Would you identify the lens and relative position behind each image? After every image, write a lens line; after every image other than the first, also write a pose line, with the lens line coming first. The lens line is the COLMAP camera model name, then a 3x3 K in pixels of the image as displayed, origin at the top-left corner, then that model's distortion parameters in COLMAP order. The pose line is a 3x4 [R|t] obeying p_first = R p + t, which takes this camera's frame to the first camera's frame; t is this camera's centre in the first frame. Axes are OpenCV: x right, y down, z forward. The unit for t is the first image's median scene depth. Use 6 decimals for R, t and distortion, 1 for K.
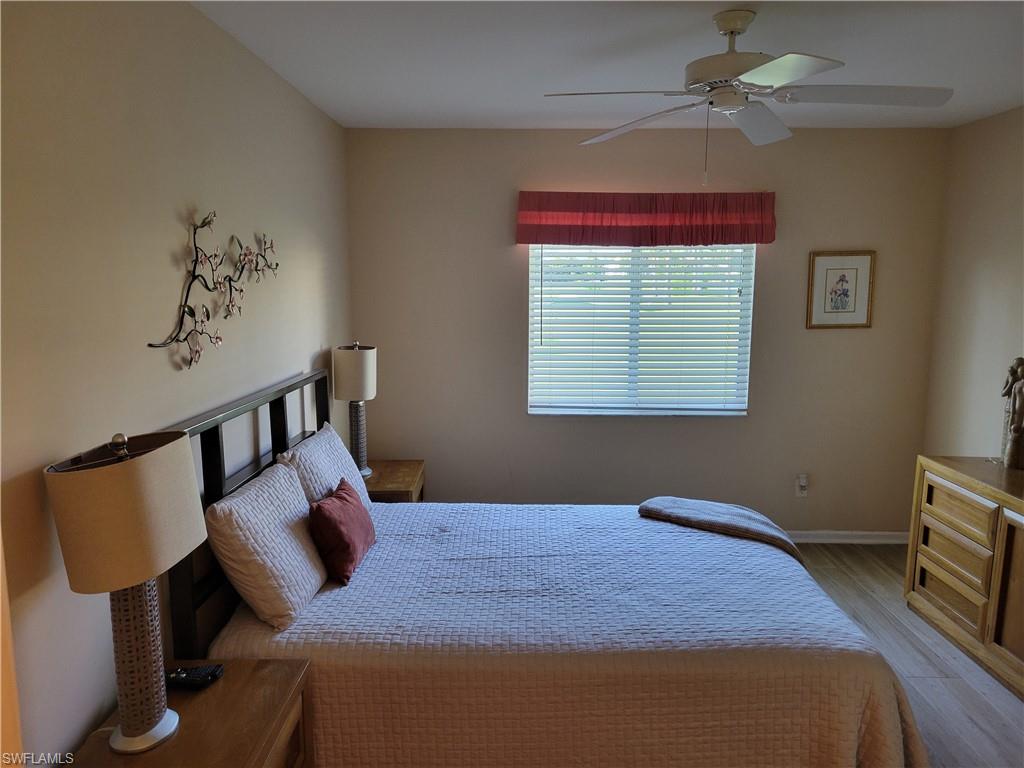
lens RADIAL K [[757.7, 0, 513.6], [0, 757.7, 402.8], [0, 0, 1]] dist [0.007593, 0.002158]
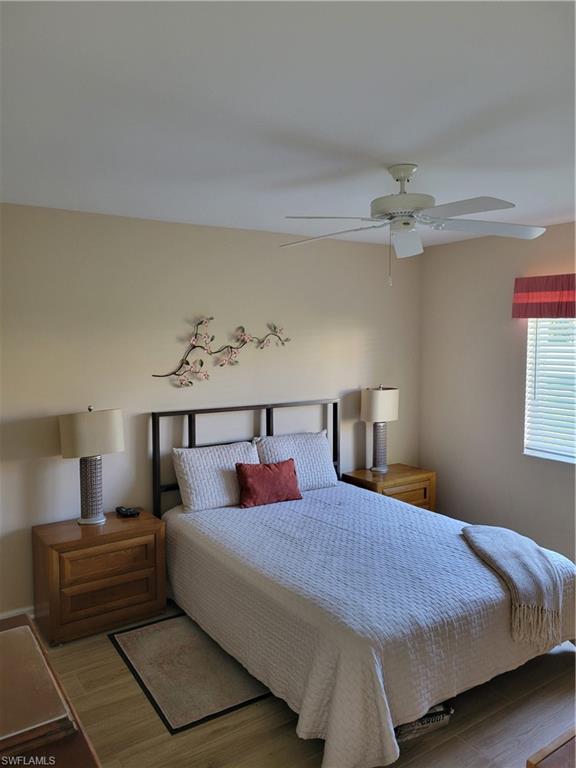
lens RADIAL K [[584.1, 0, 288.0], [0, 584.1, 384.0], [0, 0, 1]] dist [0.009724, 0.002779]
pose [[0.563906, 0.059622, -0.823684, 0.626563], [-0.128442, 0.991585, -0.016157, -0.035861], [0.815790, 0.114906, 0.566819, 0.143919]]
